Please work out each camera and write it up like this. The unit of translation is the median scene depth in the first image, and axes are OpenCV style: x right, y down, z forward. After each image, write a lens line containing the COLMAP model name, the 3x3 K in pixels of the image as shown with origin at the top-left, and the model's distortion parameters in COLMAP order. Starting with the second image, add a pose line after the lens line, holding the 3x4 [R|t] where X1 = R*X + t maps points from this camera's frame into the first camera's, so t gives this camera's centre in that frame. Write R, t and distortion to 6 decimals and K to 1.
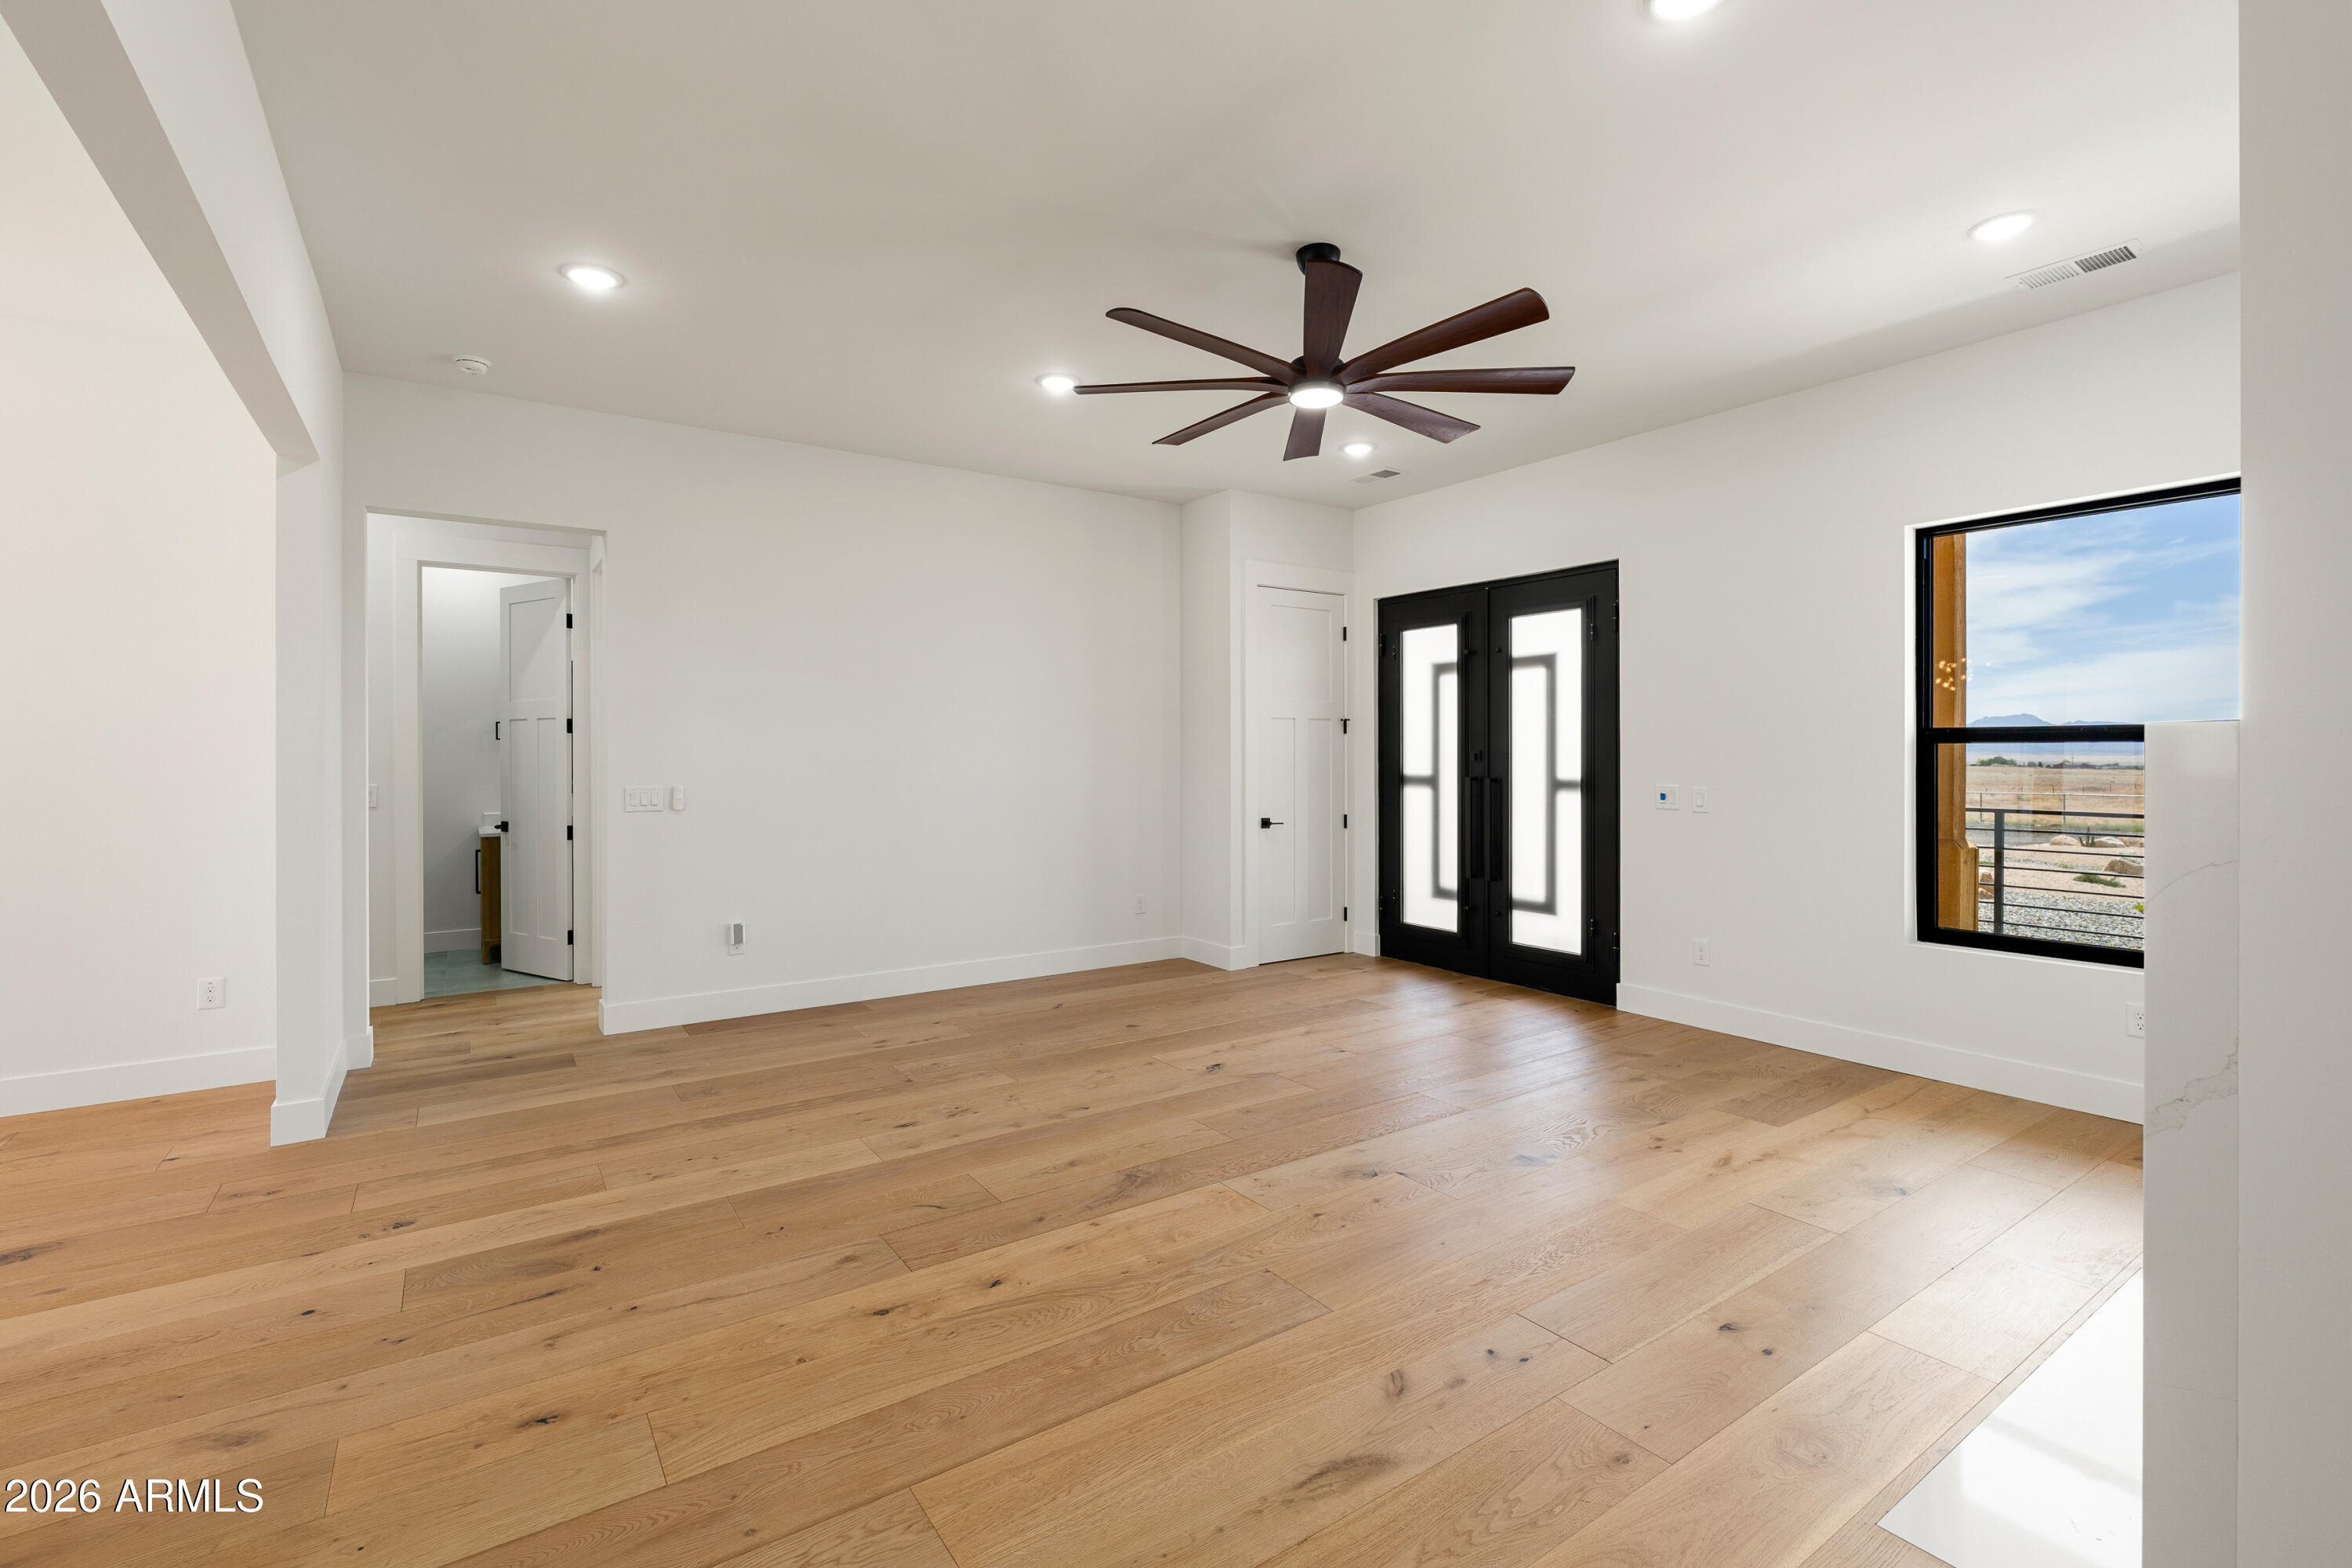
lens RADIAL K [[1044.4, 0, 1174.3], [0, 1044.4, 750.2], [0, 0, 1]] dist [-0.003519, 0.000495]
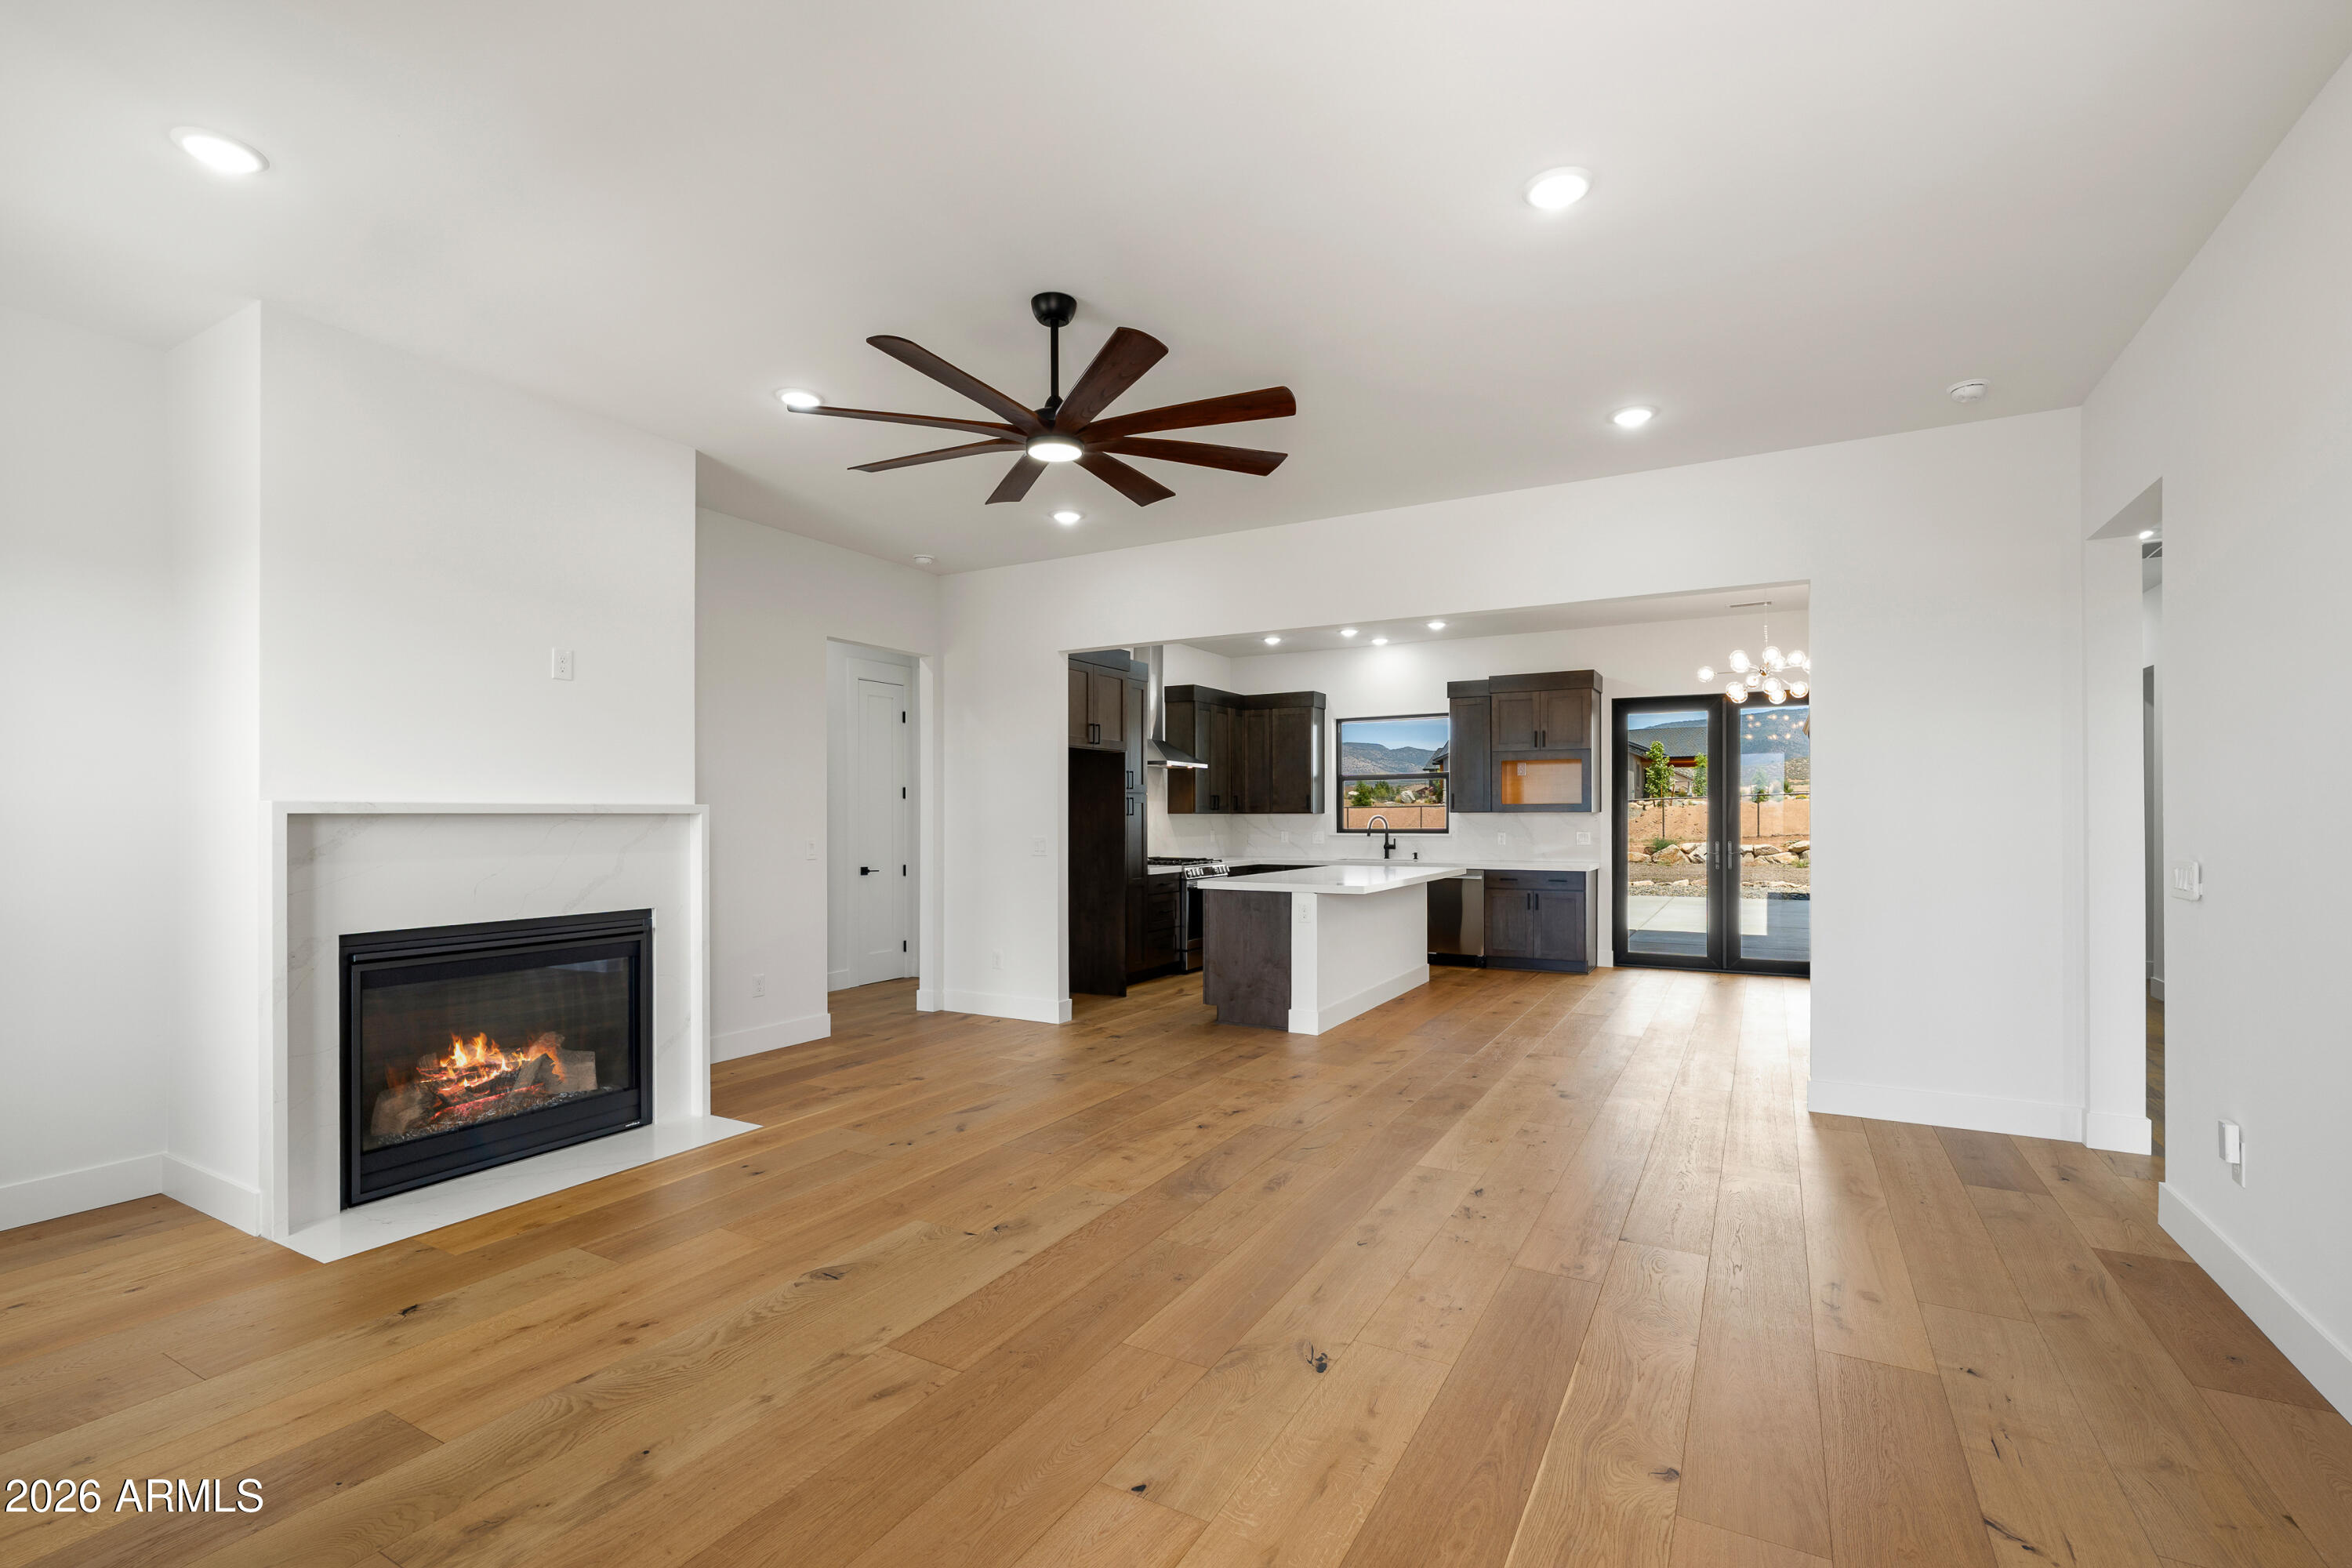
lens RADIAL K [[1048.7, 0, 1182.0], [0, 1048.7, 825.9], [0, 0, 1]] dist [-0.002432, -0.000379]
pose [[-0.896889, 0.007913, -0.442184, 0.318538], [0.004620, 0.999953, 0.008523, 0.006139], [0.442231, 0.005602, -0.896884, 1.327664]]
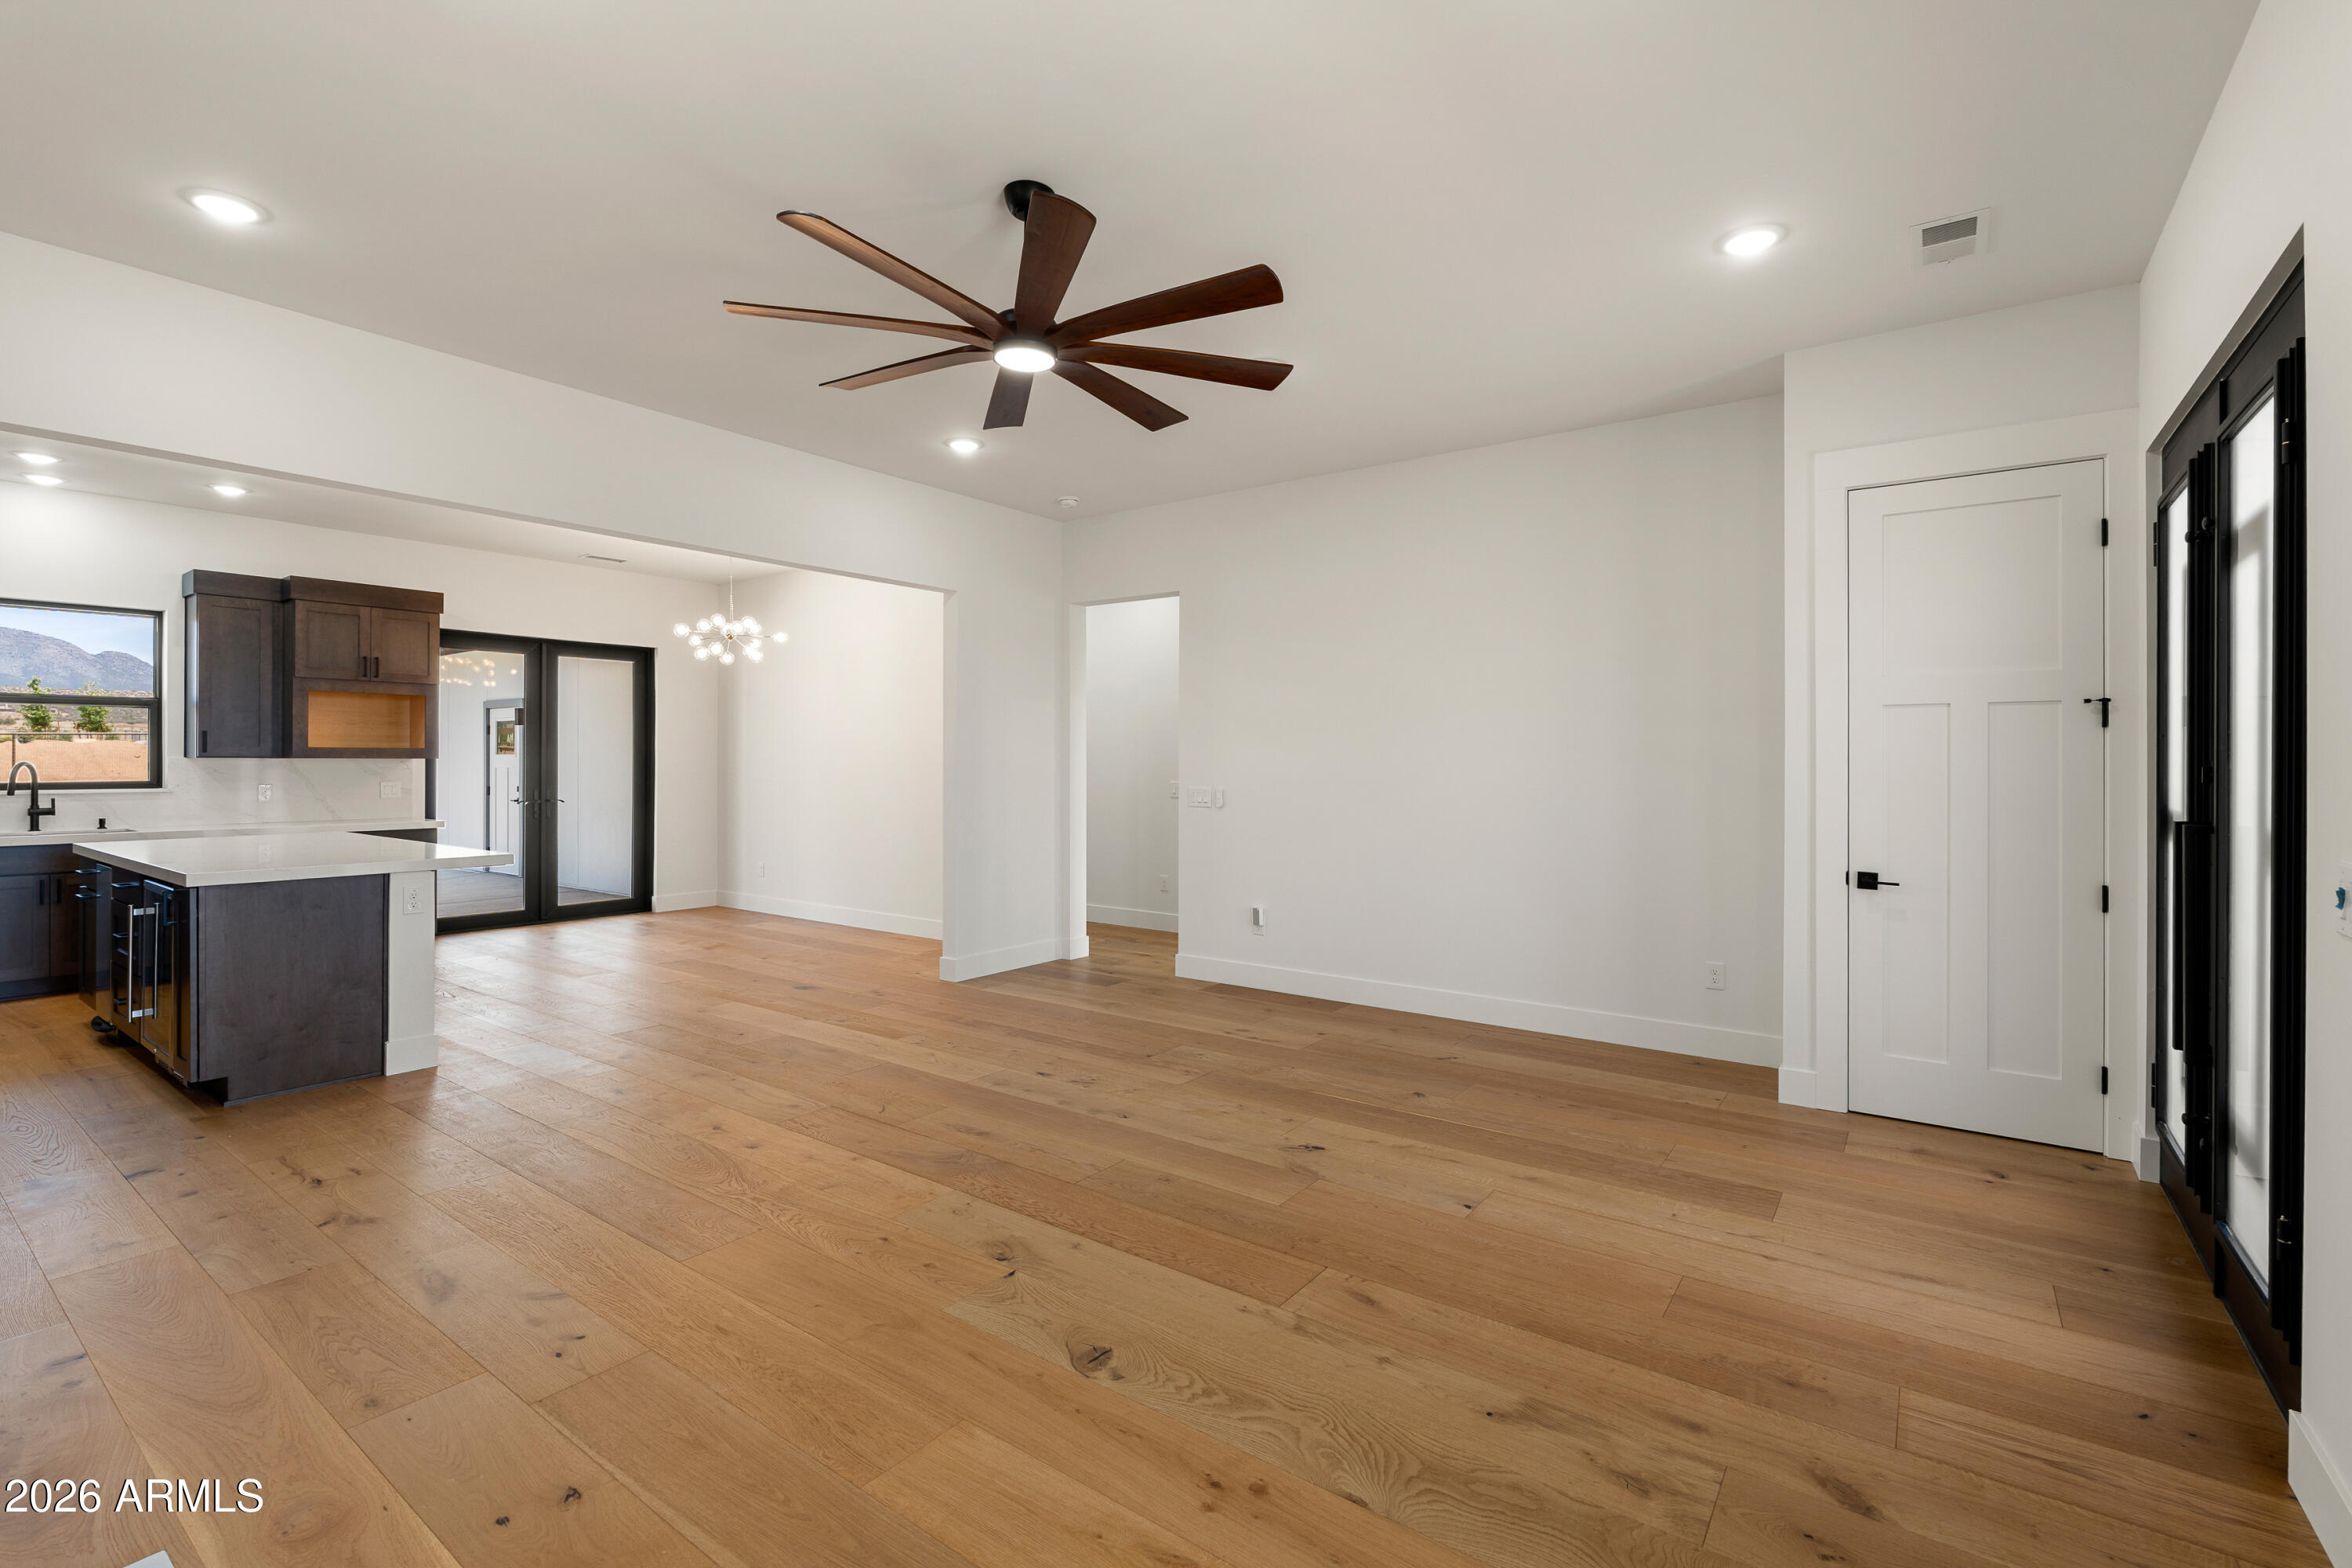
lens RADIAL K [[1045.1, 0, 1180.3], [0, 1045.1, 767.1], [0, 0, 1]] dist [-0.003495, -0.000361]
pose [[0.330725, 0.008264, -0.943691, 0.690847], [-0.000760, 0.999964, 0.008491, 0.000546], [0.943727, -0.002091, 0.330720, 0.572484]]
